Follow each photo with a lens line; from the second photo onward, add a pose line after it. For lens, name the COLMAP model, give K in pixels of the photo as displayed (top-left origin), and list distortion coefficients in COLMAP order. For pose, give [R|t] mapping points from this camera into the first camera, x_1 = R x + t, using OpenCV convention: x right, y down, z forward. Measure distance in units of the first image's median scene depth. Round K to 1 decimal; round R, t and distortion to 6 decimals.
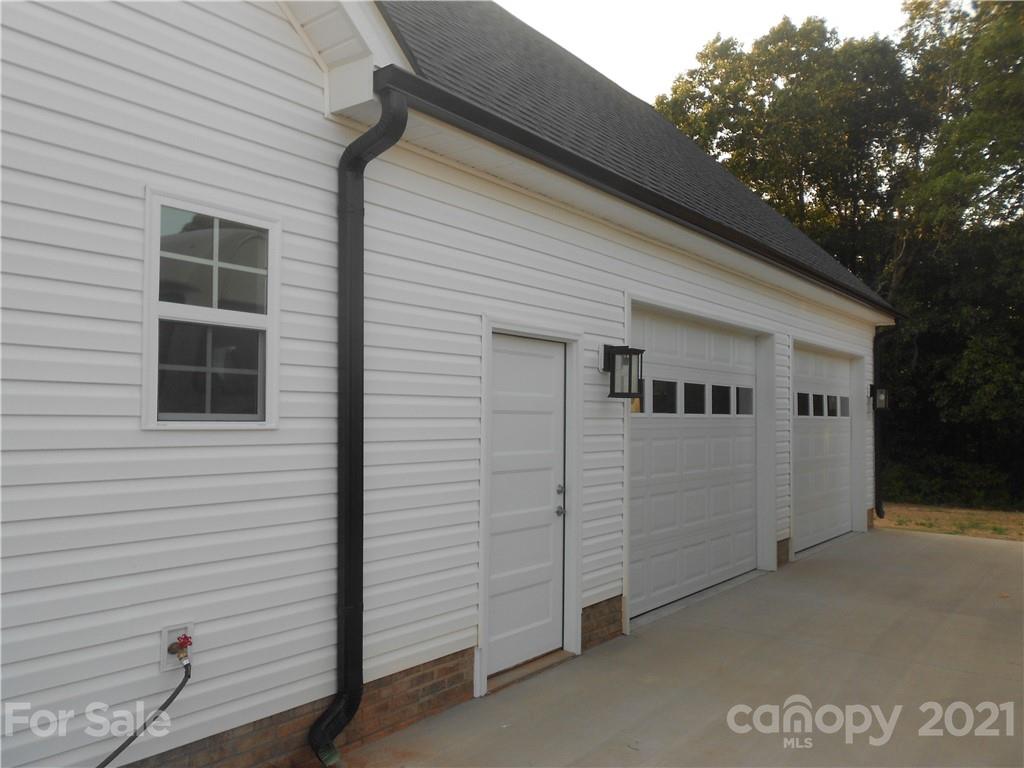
lens RADIAL K [[795.8, 0, 516.9], [0, 795.8, 384.6], [0, 0, 1]] dist [-0.015023, 0.009960]
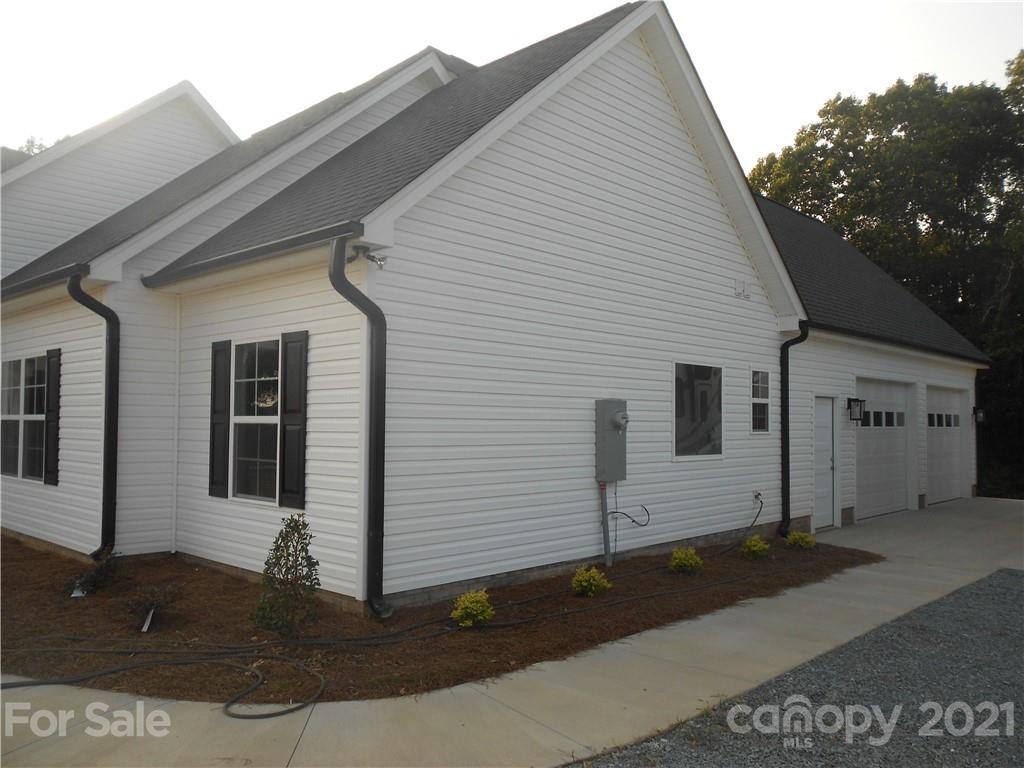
lens RADIAL K [[795.8, 0, 513.4], [0, 795.8, 390.2], [0, 0, 1]] dist [-0.015023, 0.009960]
pose [[0.993100, -0.006915, -0.117062, -0.300492], [0.006757, 0.999976, -0.001748, -0.038114], [0.117072, 0.000945, 0.993123, -0.725451]]
